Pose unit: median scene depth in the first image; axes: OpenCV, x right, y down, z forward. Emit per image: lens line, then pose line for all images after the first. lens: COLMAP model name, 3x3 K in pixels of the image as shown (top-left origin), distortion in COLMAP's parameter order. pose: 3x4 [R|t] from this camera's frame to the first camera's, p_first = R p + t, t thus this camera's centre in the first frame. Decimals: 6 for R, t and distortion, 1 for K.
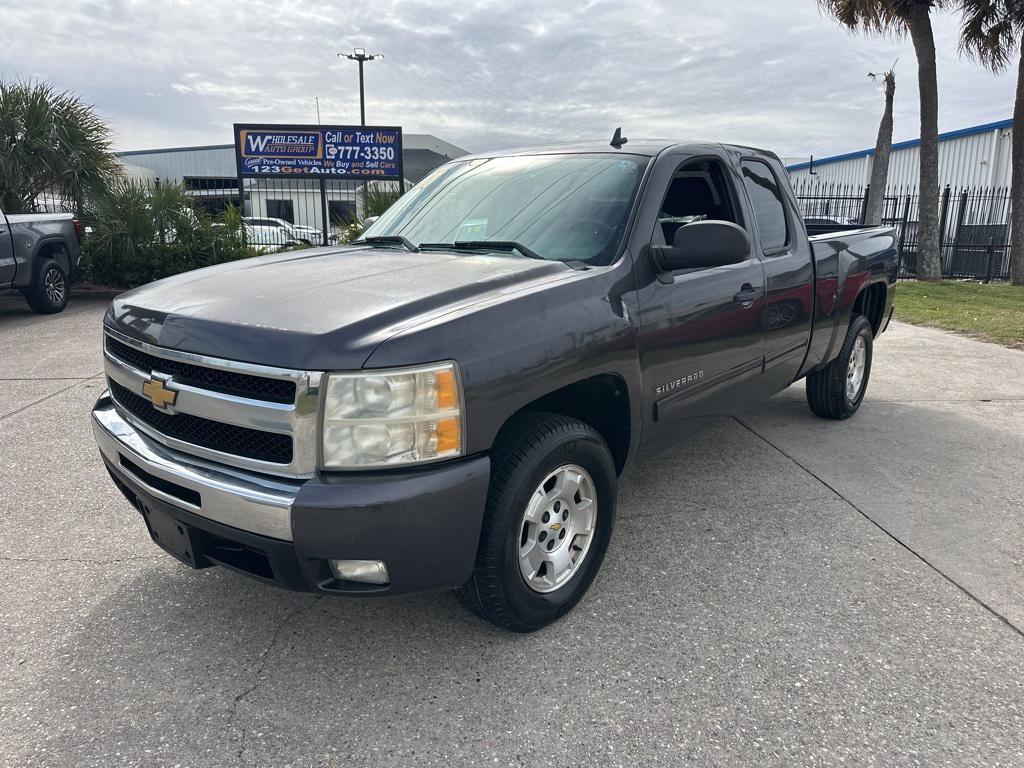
lens RADIAL K [[733.2, 0, 509.4], [0, 733.2, 386.9], [0, 0, 1]] dist [0.014239, -0.027299]
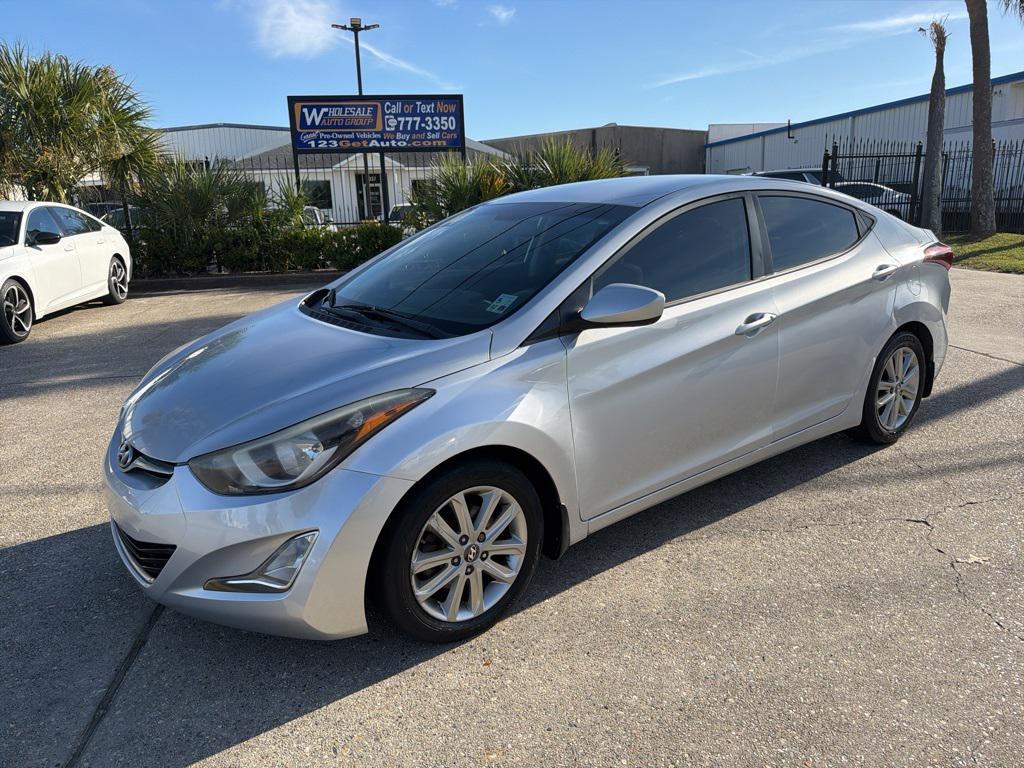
lens RADIAL K [[733.2, 0, 507.4], [0, 733.2, 389.0], [0, 0, 1]] dist [0.014239, -0.027299]
pose [[0.995855, -0.055179, 0.072309, -0.179375], [0.052831, 0.998025, 0.033982, 0.000282], [-0.074041, -0.030021, 0.996803, 0.026126]]
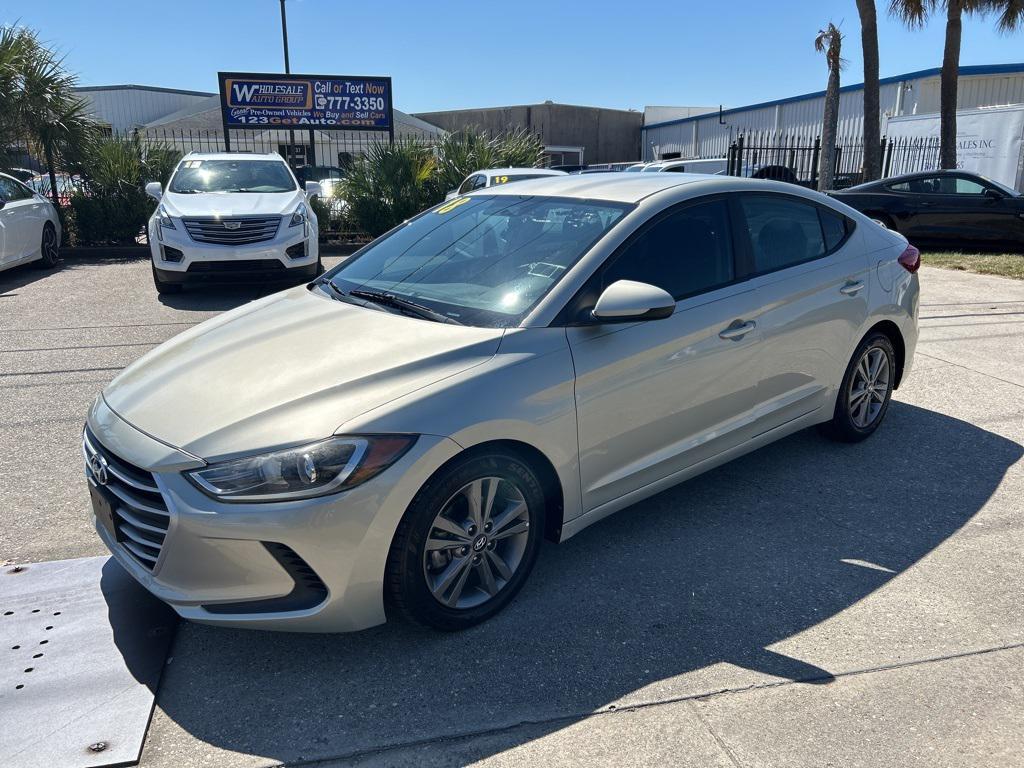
lens RADIAL K [[784.1, 0, 511.1], [0, 784.1, 384.8], [0, 0, 1]] dist [0.007225, -0.013519]
pose [[0.985852, -0.050594, 0.159798, -0.177436], [0.043846, 0.998003, 0.045475, 0.023022], [-0.161780, -0.037825, 0.986102, -0.097854]]
